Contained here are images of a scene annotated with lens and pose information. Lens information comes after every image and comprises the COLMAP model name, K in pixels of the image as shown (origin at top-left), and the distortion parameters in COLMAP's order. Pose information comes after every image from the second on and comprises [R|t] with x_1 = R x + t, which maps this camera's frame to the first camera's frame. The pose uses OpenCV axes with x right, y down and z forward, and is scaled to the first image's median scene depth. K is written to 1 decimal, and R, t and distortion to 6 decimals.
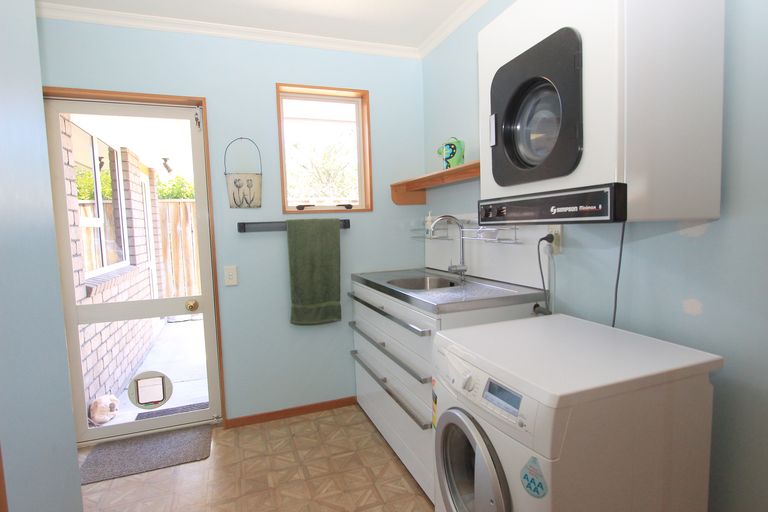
lens RADIAL K [[407.6, 0, 383.5], [0, 407.6, 255.2], [0, 0, 1]] dist [0.001691, 0.000111]
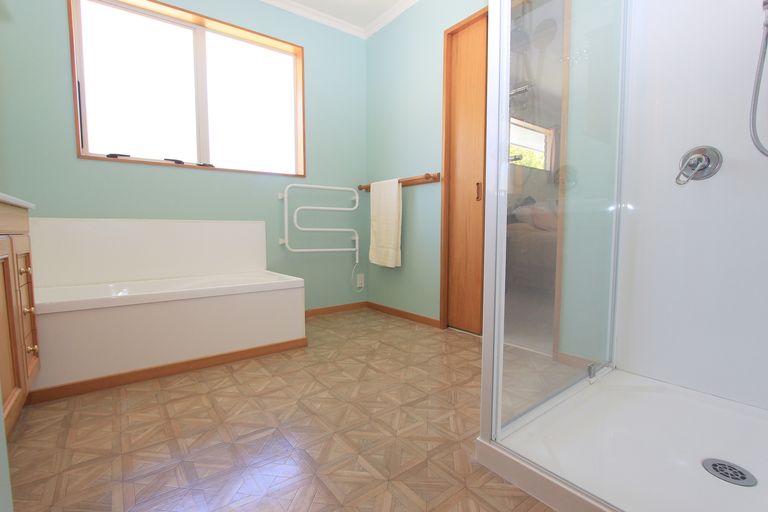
lens RADIAL K [[354.0, 0, 385.4], [0, 354.0, 257.3], [0, 0, 1]] dist [0.002355, 0.000465]
pose [[0.954695, 0.015433, 0.297186, -0.072360], [-0.013770, 0.999876, -0.007690, 0.201118], [-0.297267, 0.003249, 0.954789, 0.388959]]
